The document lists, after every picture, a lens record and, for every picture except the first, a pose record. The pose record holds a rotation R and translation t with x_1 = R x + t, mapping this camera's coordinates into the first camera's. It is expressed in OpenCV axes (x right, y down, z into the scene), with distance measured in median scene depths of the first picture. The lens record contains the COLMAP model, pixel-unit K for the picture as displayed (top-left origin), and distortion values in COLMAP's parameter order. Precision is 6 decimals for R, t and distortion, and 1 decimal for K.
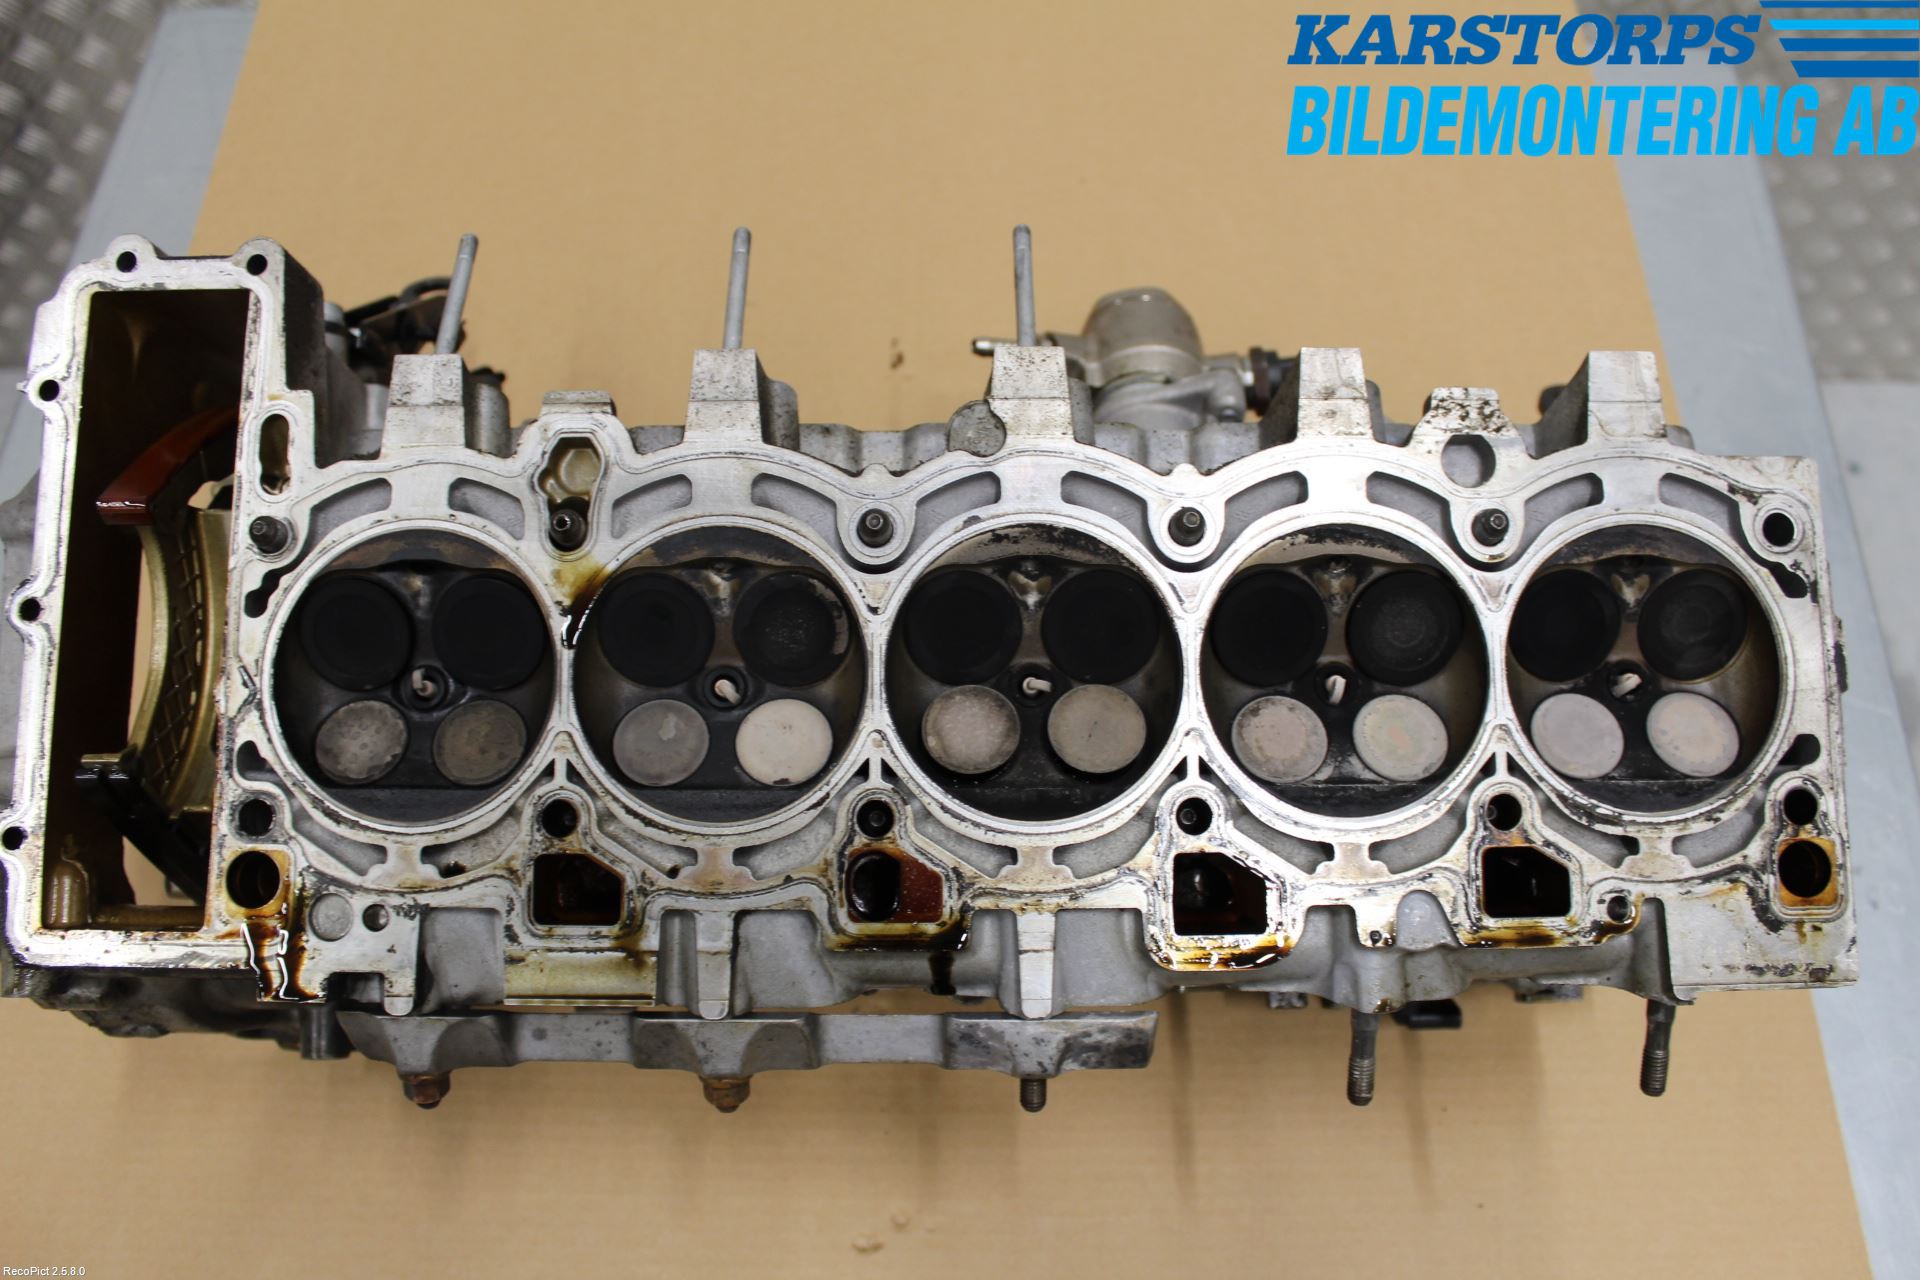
lens RADIAL K [[1484.4, 0, 960.0], [0, 1484.4, 640.0], [0, 0, 1]] dist [-0.164861, 0.112529]
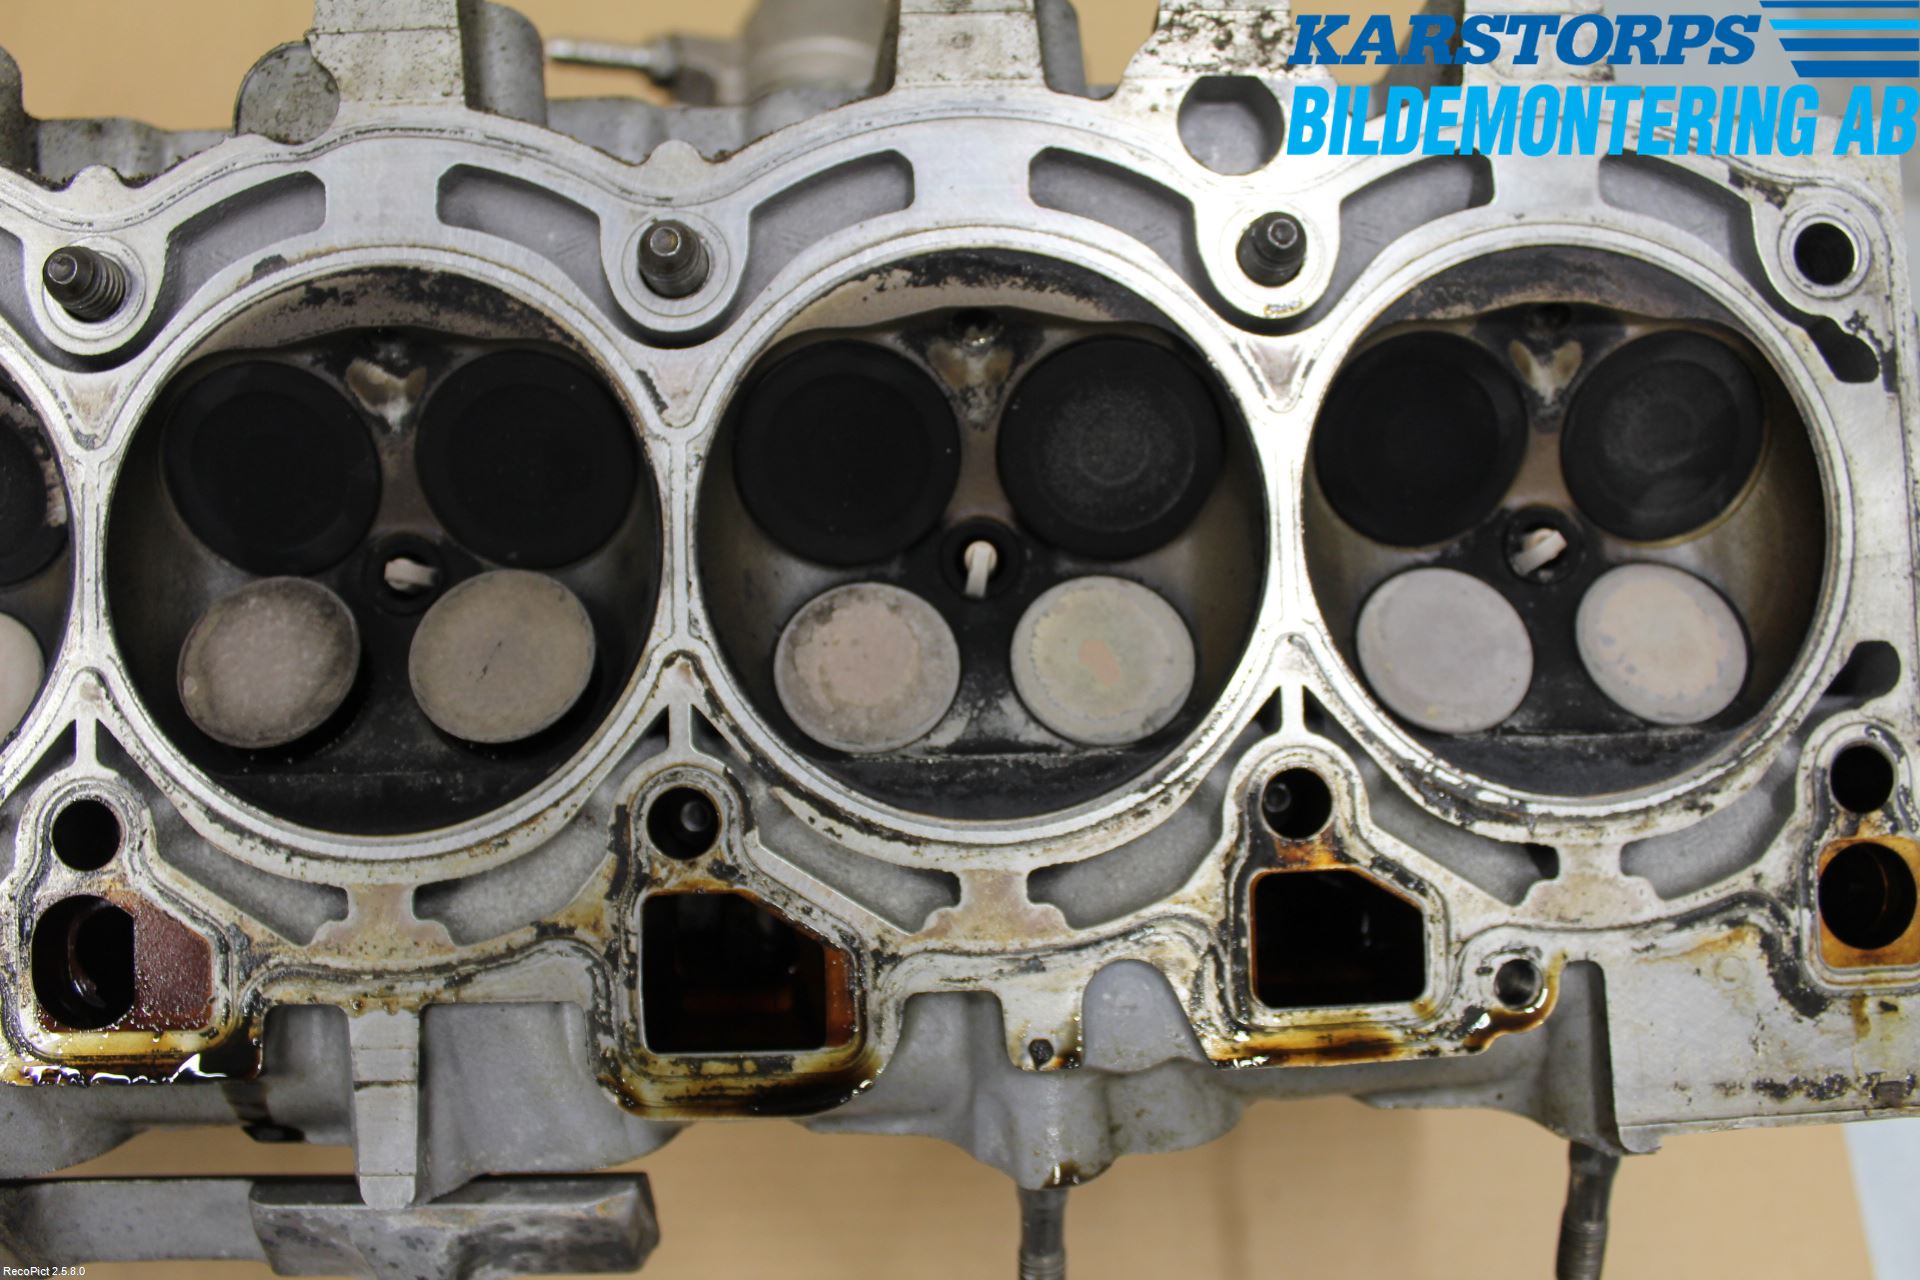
lens RADIAL K [[1484.4, 0, 960.0], [0, 1484.4, 640.0], [0, 0, 1]] dist [-0.164861, 0.112529]
pose [[0.999034, -0.023570, 0.037095, 0.235208], [0.020491, 0.996480, 0.081286, 0.016205], [-0.038880, -0.080447, 0.996000, 0.485648]]
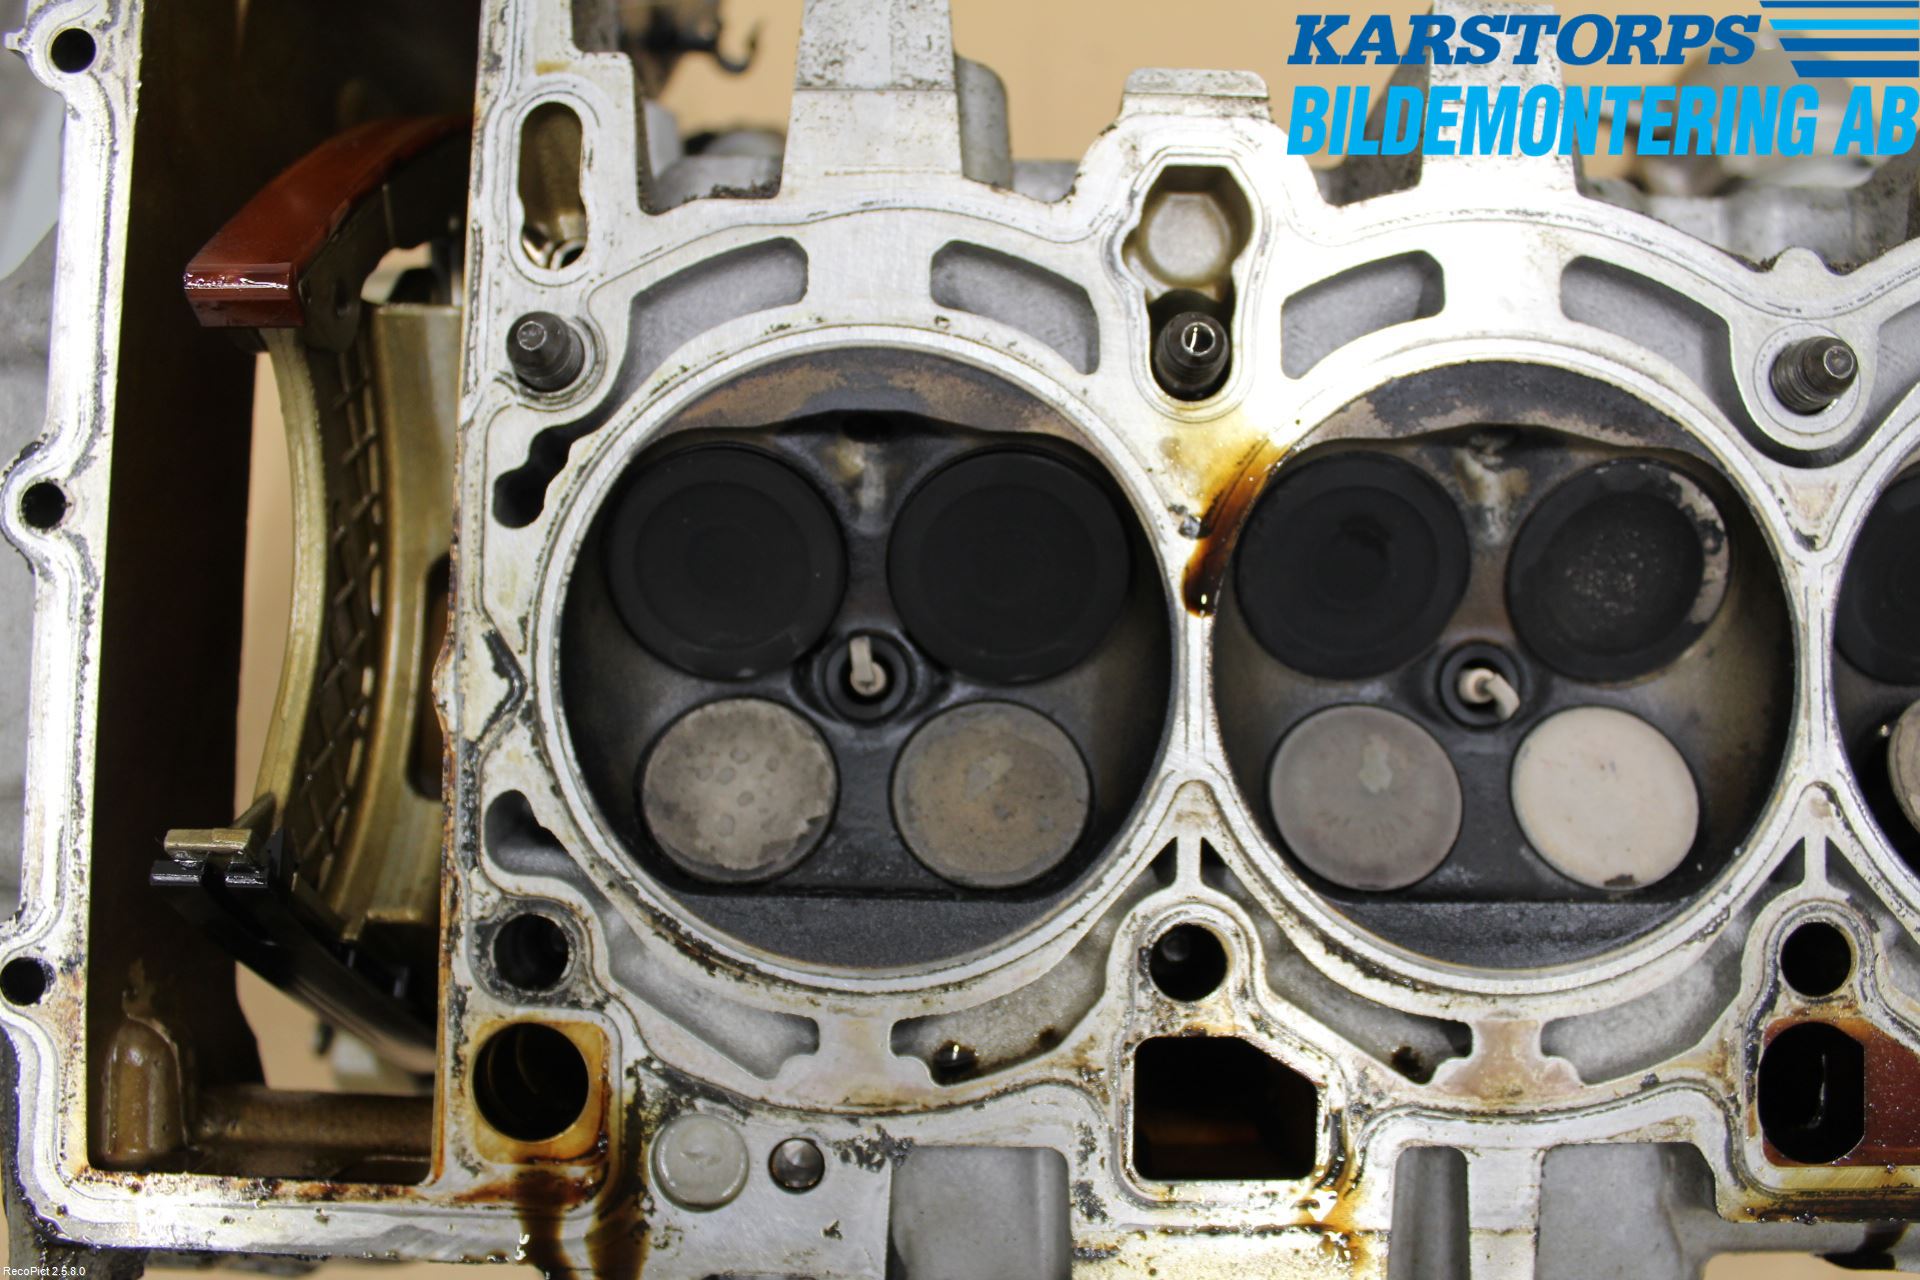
lens RADIAL K [[1484.4, 0, 960.0], [0, 1484.4, 640.0], [0, 0, 1]] dist [-0.164861, 0.112529]
pose [[0.999714, 0.019370, -0.014026, -0.339504], [-0.018154, 0.996453, 0.082165, -0.021229], [0.015568, -0.081887, 0.996520, 0.521870]]
